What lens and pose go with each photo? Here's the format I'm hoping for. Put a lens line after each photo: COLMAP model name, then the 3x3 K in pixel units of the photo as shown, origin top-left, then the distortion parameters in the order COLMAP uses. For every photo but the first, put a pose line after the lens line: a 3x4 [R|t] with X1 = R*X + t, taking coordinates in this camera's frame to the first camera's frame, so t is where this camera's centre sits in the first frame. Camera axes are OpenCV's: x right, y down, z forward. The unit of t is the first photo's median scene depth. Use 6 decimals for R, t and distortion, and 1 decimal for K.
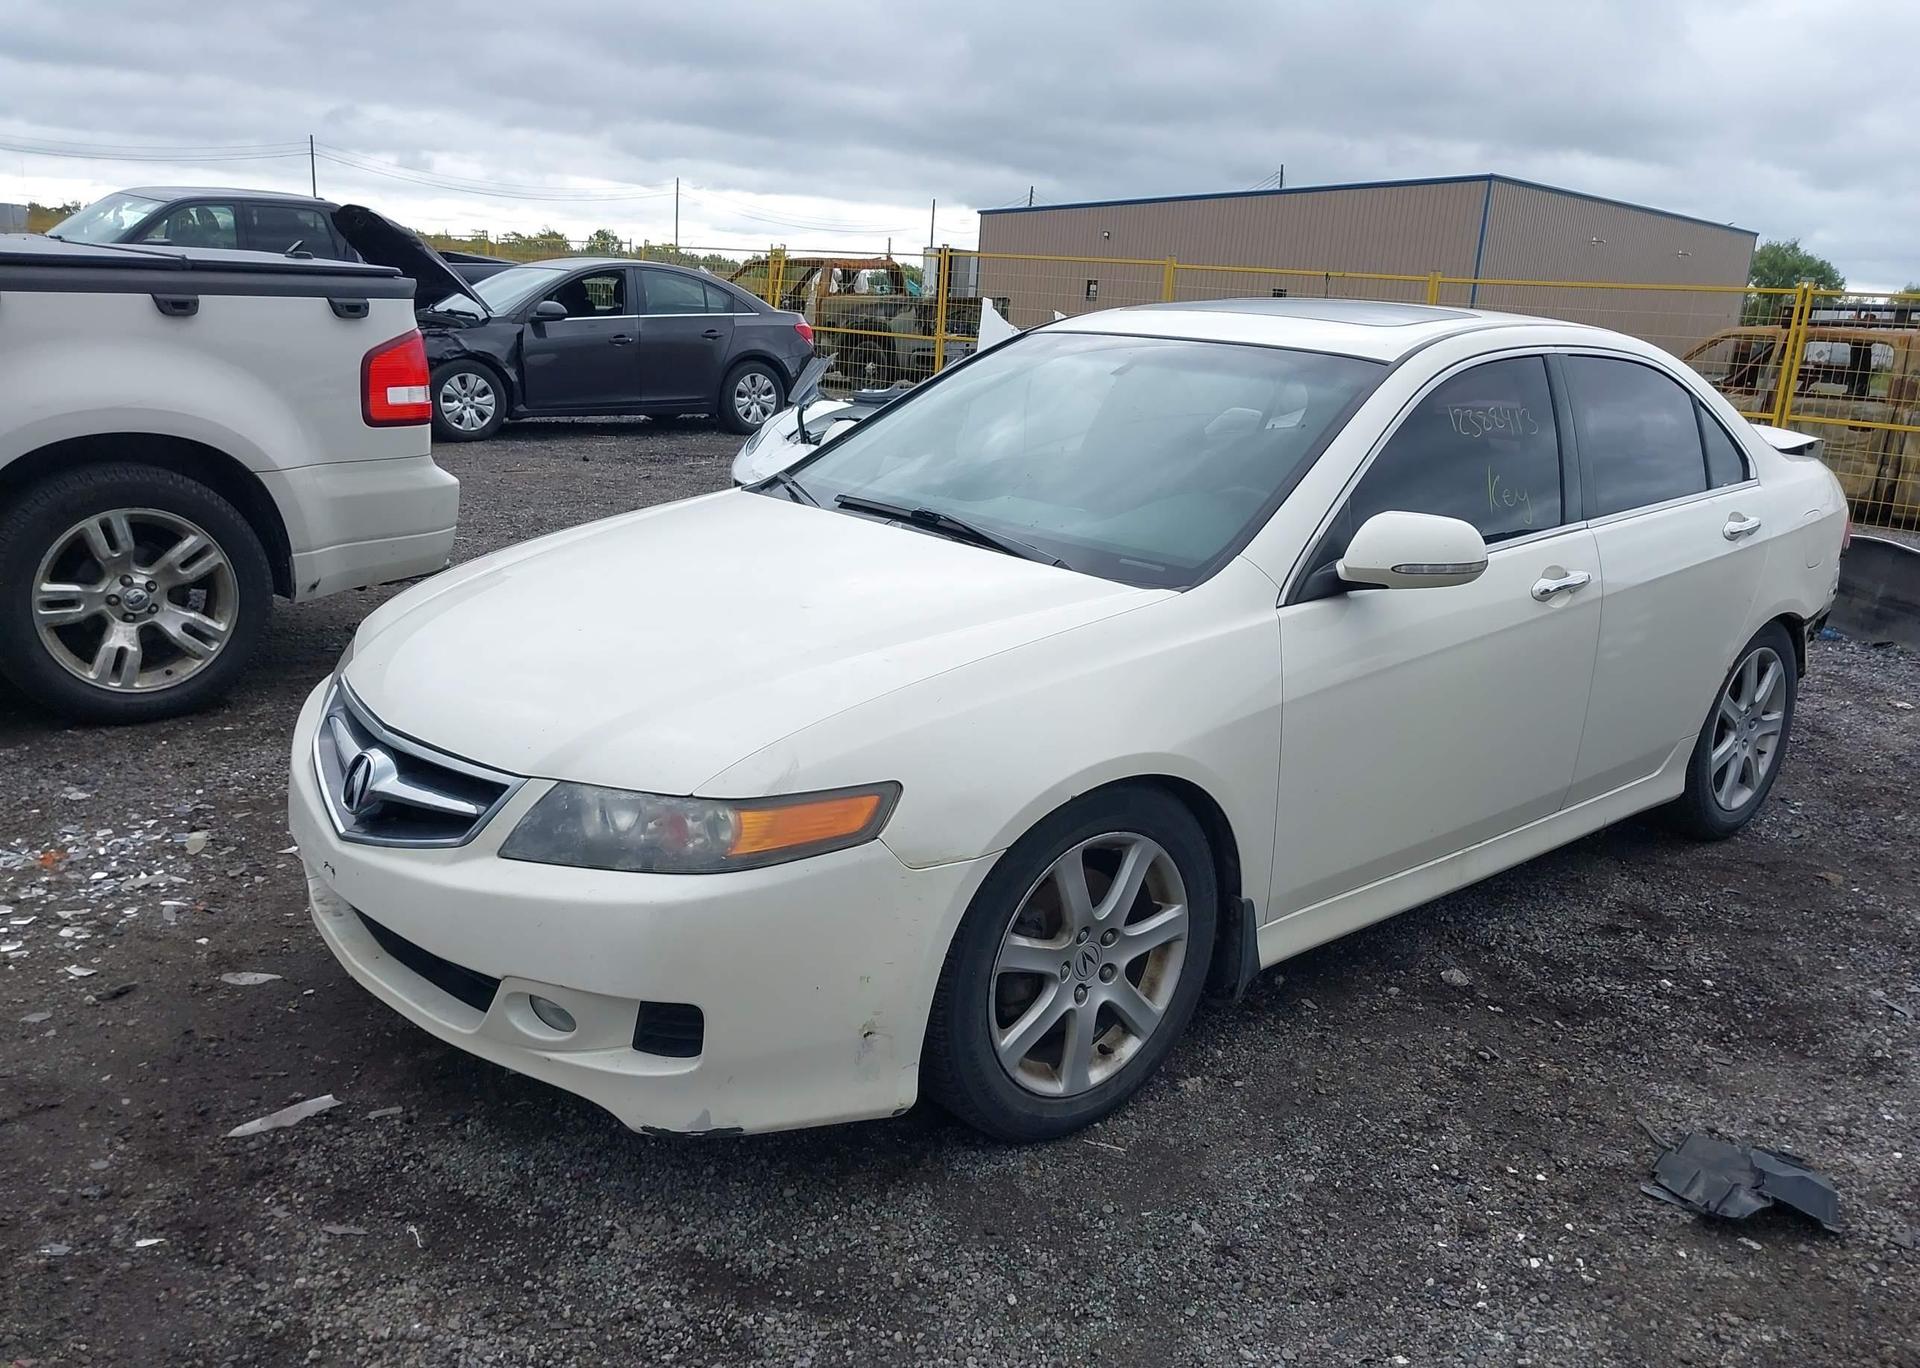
lens RADIAL K [[1514.3, 0, 965.0], [0, 1514.3, 689.9], [0, 0, 1]] dist [0.030469, -0.042985]
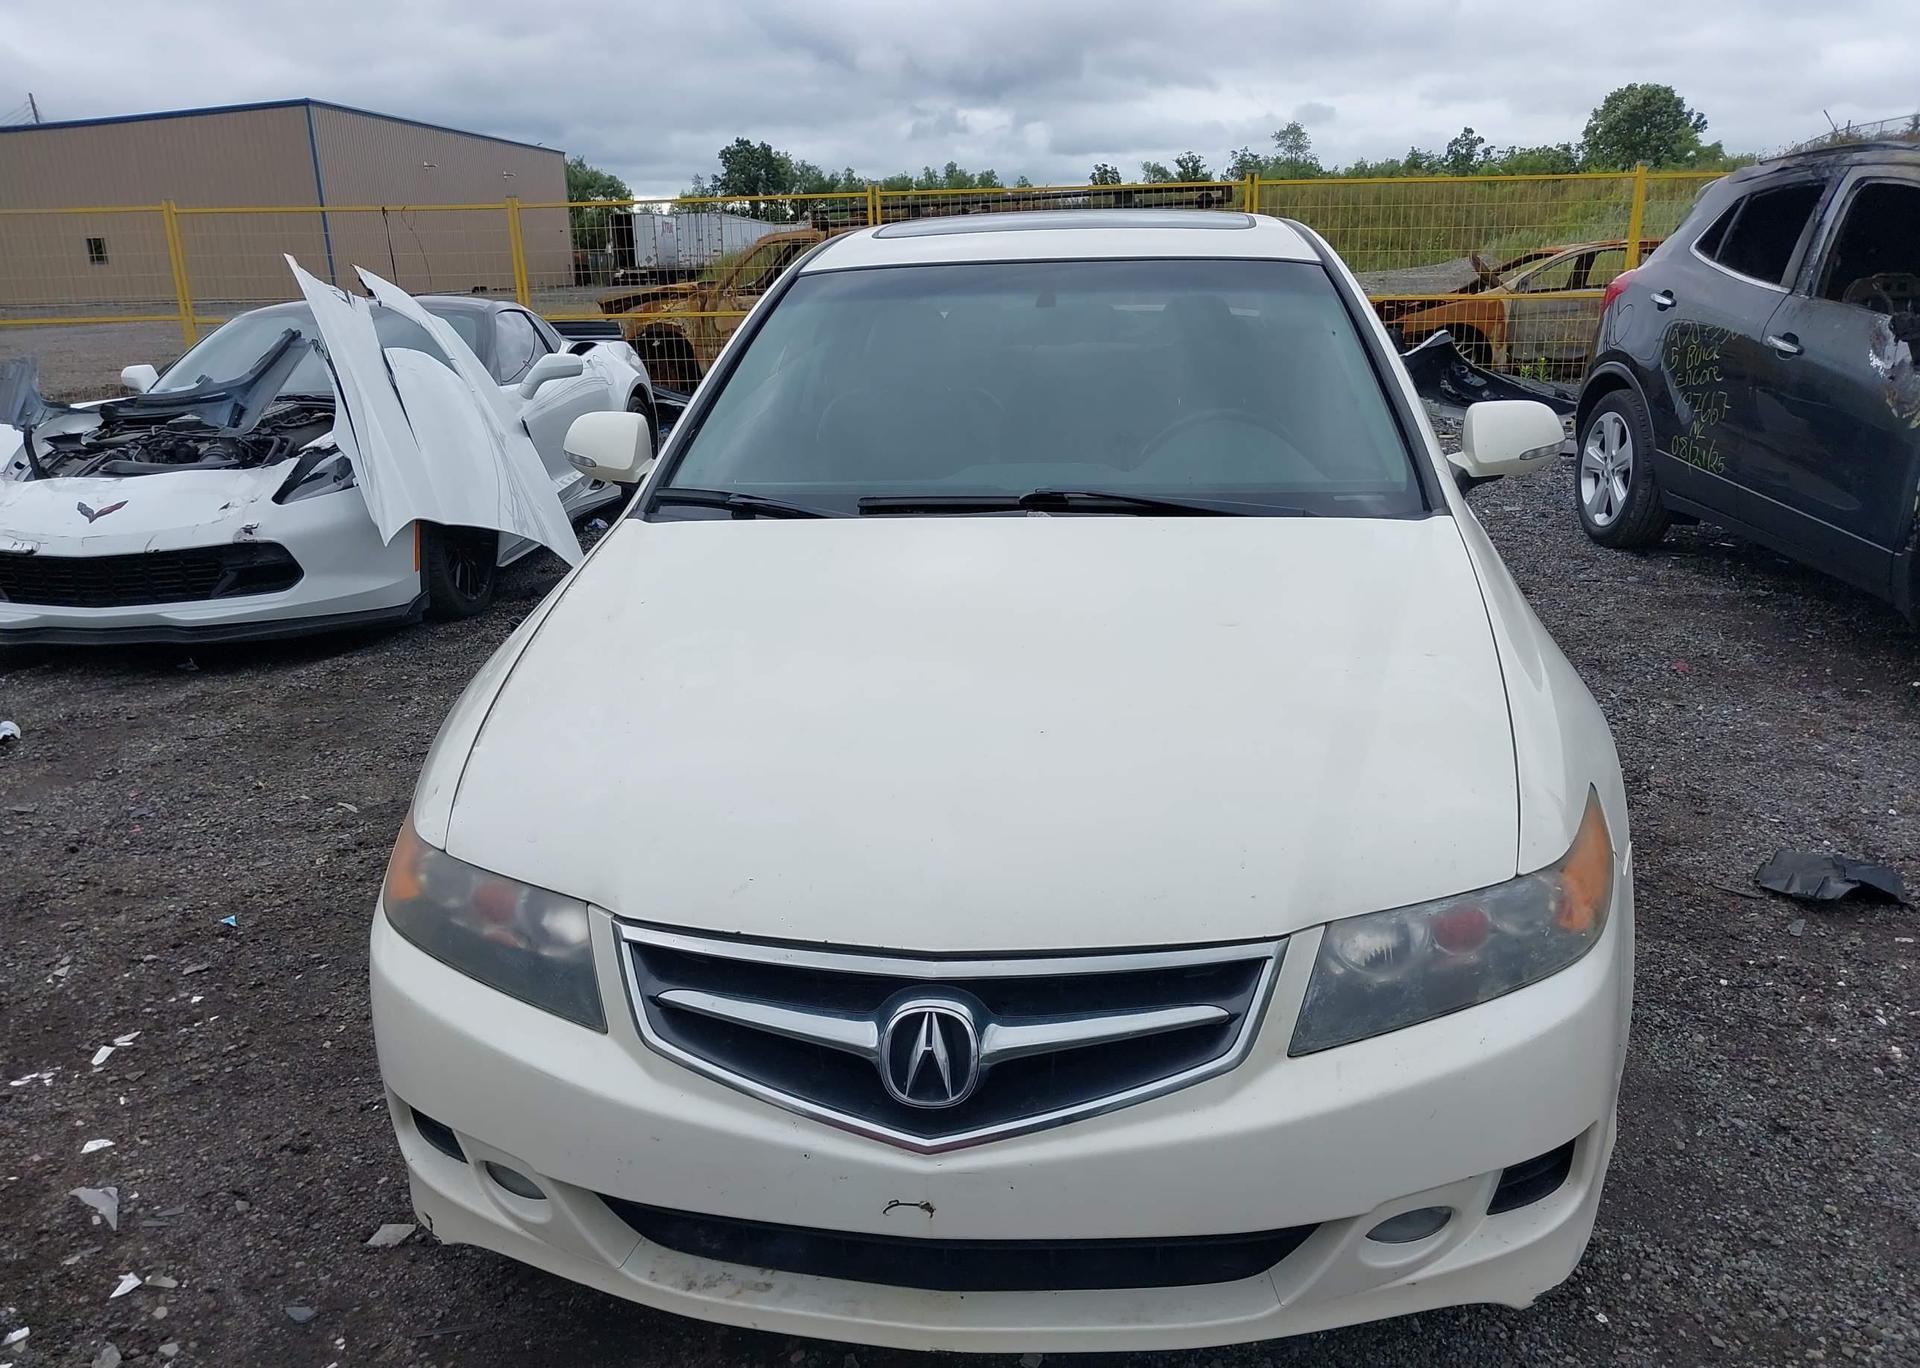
lens RADIAL K [[1514.3, 0, 966.6], [0, 1514.3, 669.5], [0, 0, 1]] dist [0.030469, -0.042985]
pose [[0.741756, -0.253402, 0.620956, -0.628064], [0.233611, 0.965511, 0.114952, -0.138675], [-0.628669, 0.059796, 0.775371, 0.420386]]
